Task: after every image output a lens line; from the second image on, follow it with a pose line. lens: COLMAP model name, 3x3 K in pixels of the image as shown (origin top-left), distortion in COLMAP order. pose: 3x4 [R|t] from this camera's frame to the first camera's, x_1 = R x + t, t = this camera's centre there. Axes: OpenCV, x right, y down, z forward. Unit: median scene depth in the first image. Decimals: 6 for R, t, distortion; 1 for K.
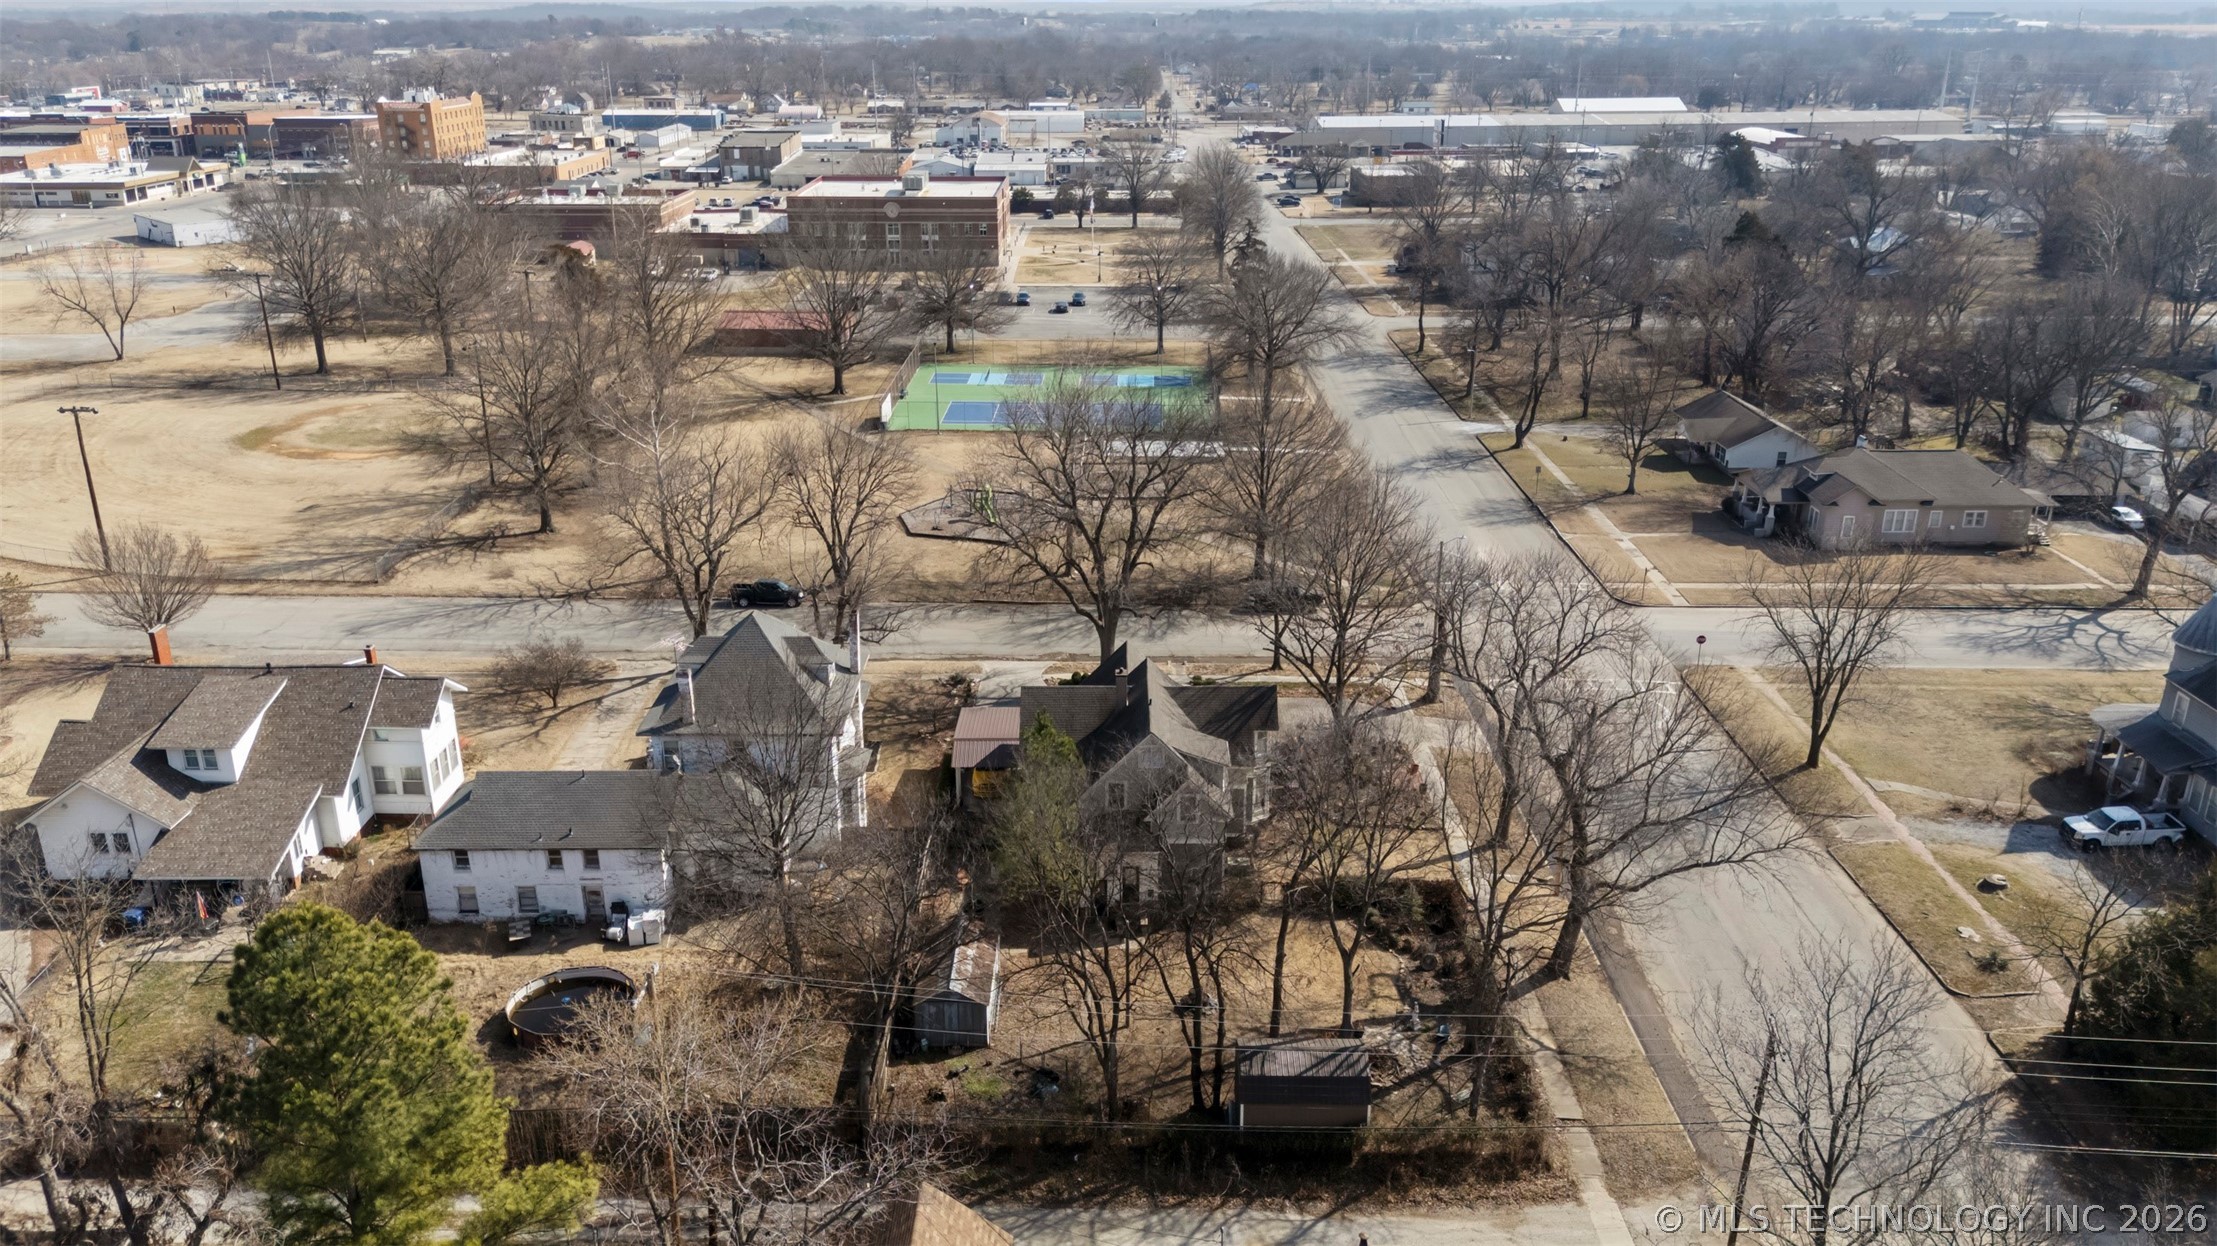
lens RADIAL K [[1662.4, 0, 1107.6], [0, 1662.4, 584.2], [0, 0, 1]] dist [0.078731, -0.070799]
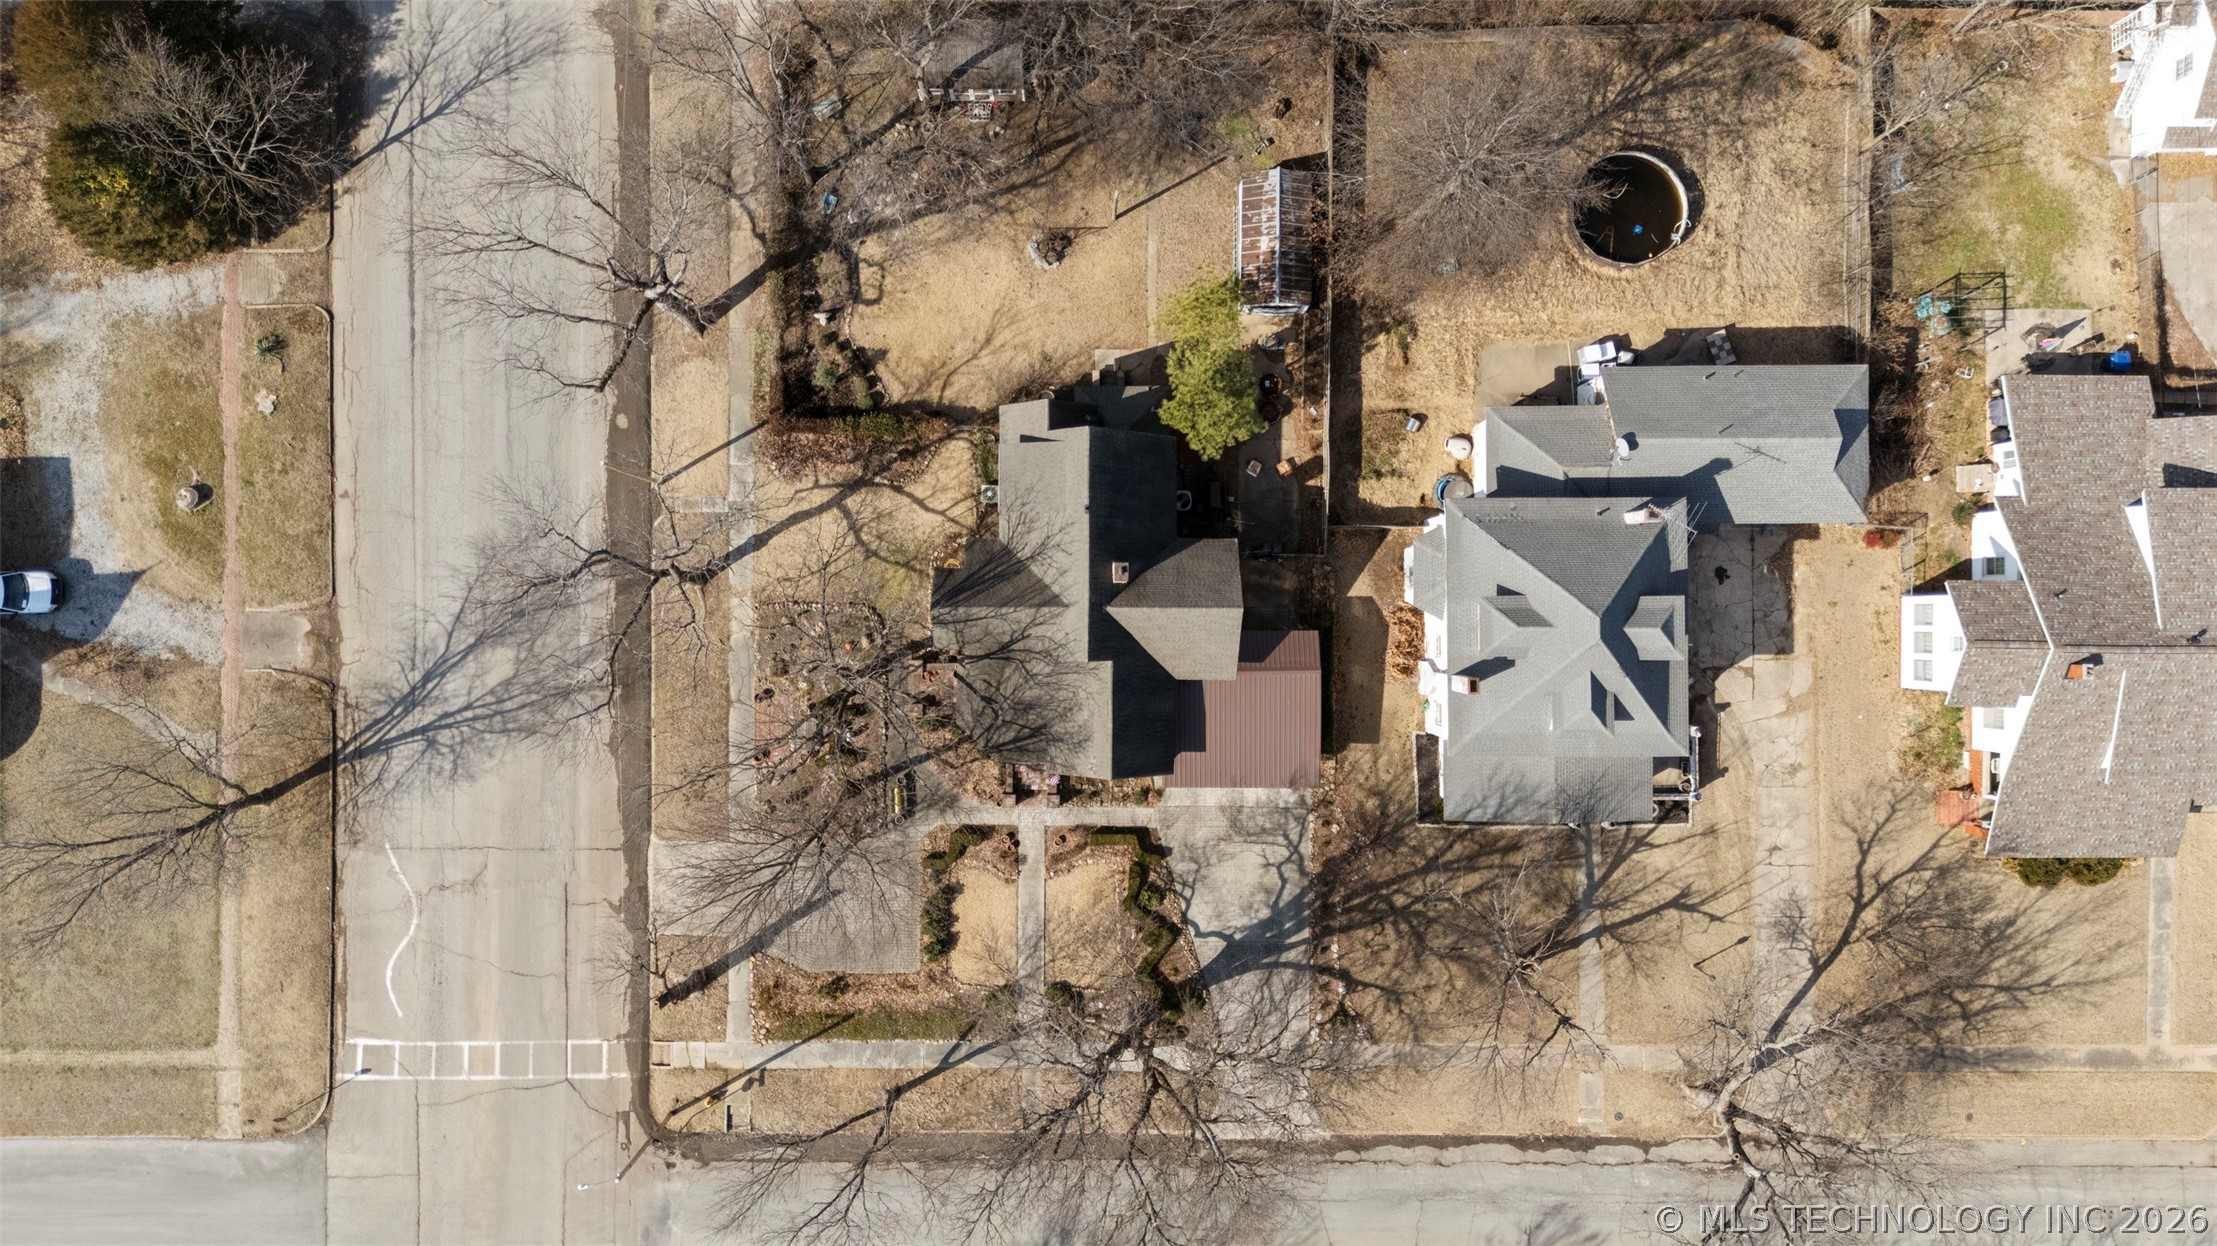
lens RADIAL K [[1662.4, 0, 1107.6], [0, 1662.4, 584.2], [0, 0, 1]] dist [0.078731, -0.070799]
pose [[-0.999958, -0.001941, 0.008949, 0.005803], [0.009082, -0.334570, 0.942327, -0.770365], [0.001165, 0.942369, 0.334574, 0.780770]]
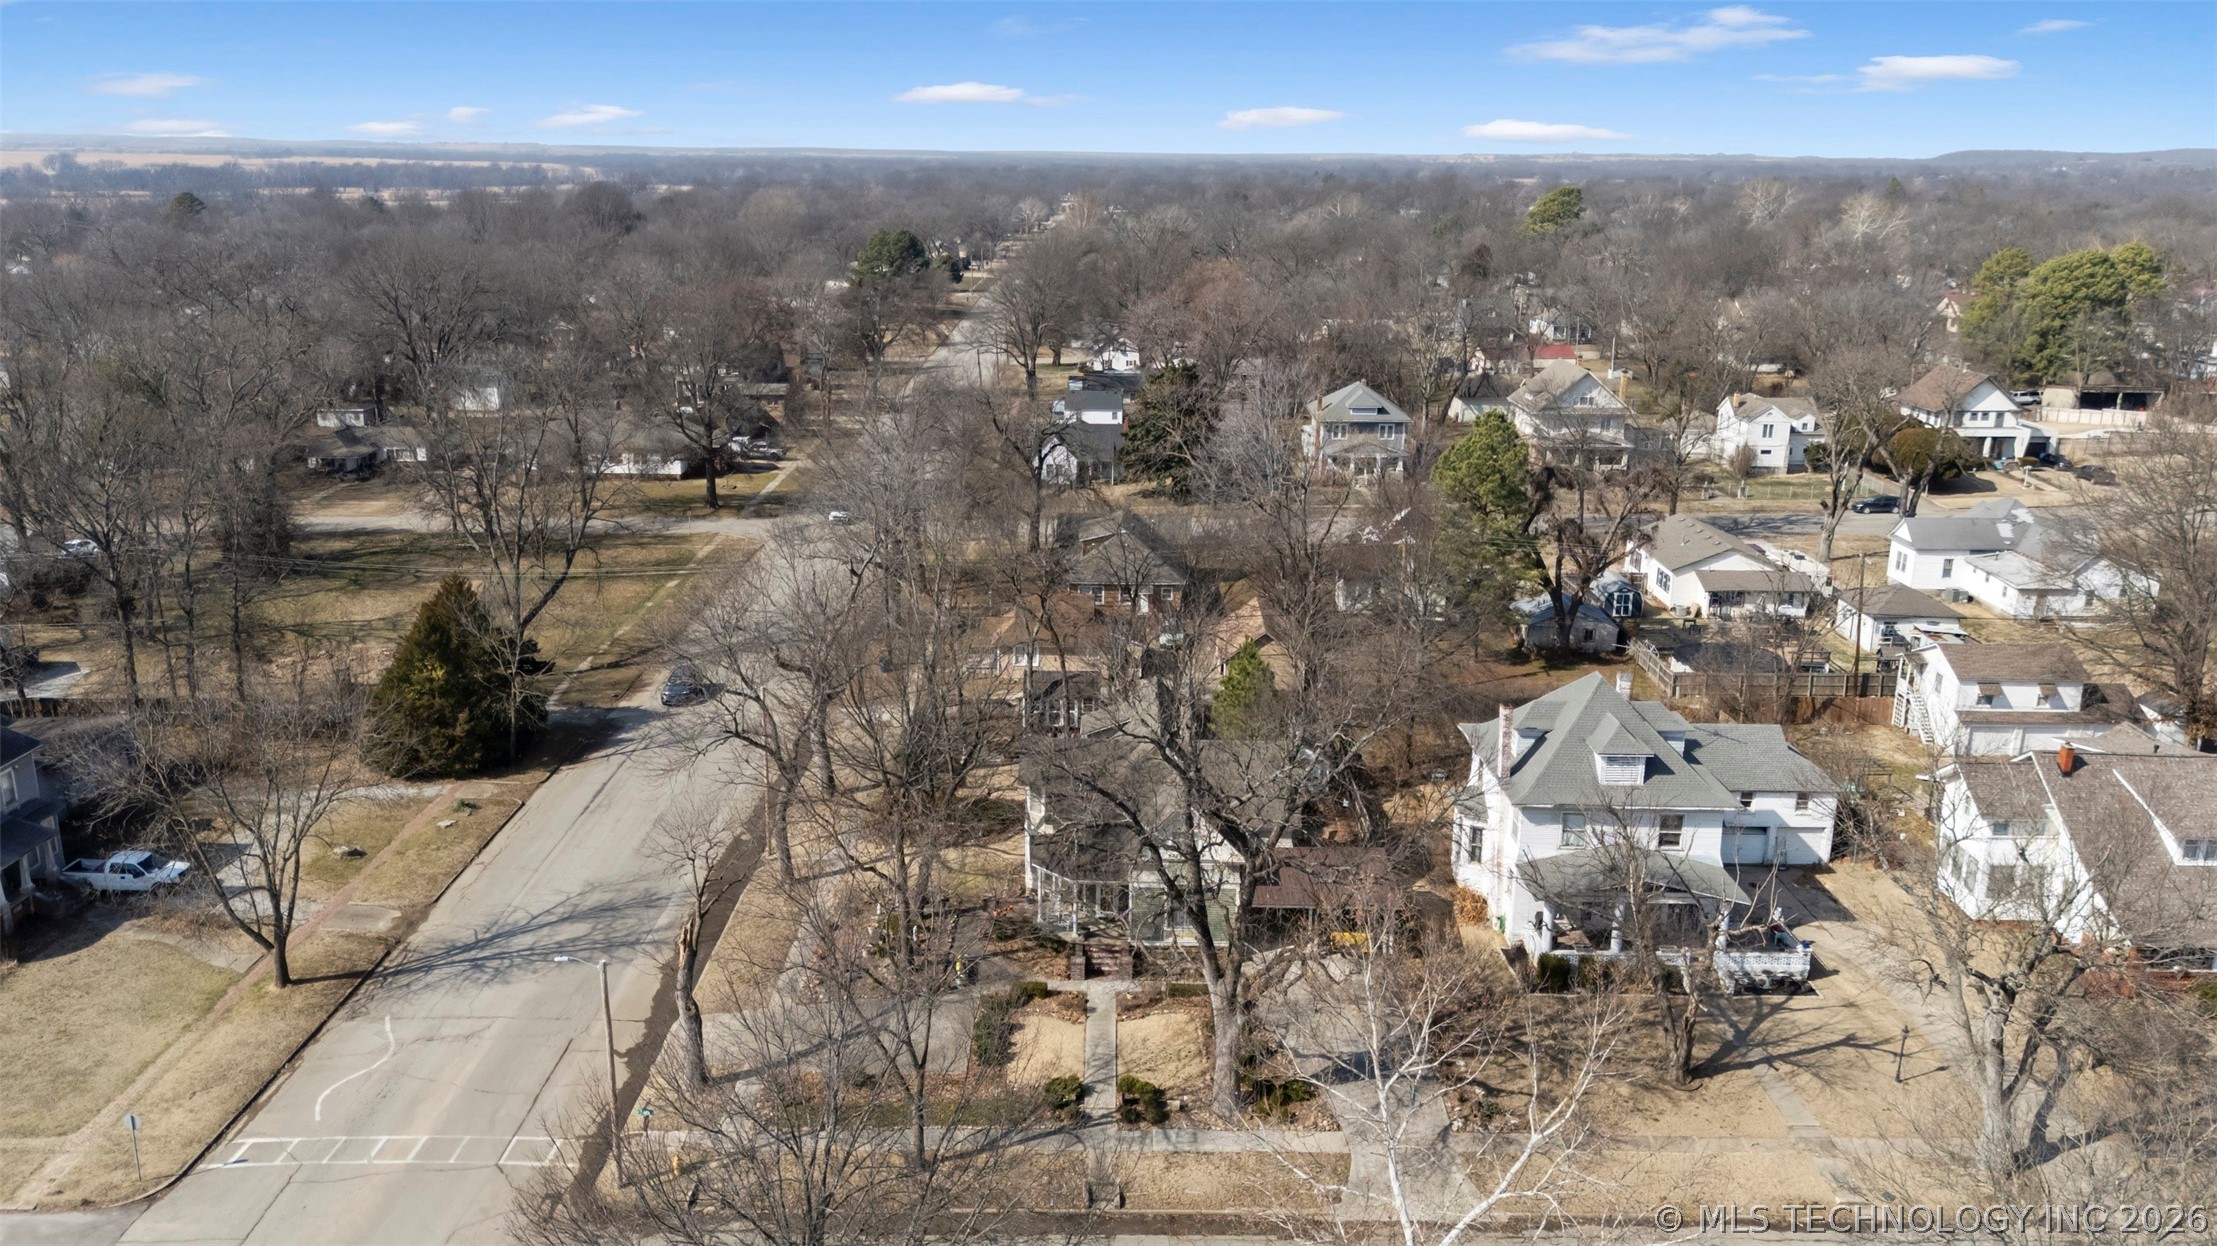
lens RADIAL K [[1662.4, 0, 1107.6], [0, 1662.4, 584.2], [0, 0, 1]] dist [0.078731, -0.070799]
pose [[-0.999953, 0.006225, 0.007421, 0.048495], [0.009334, 0.823975, 0.566550, -0.582717], [-0.002588, 0.566592, -0.823994, 1.873016]]
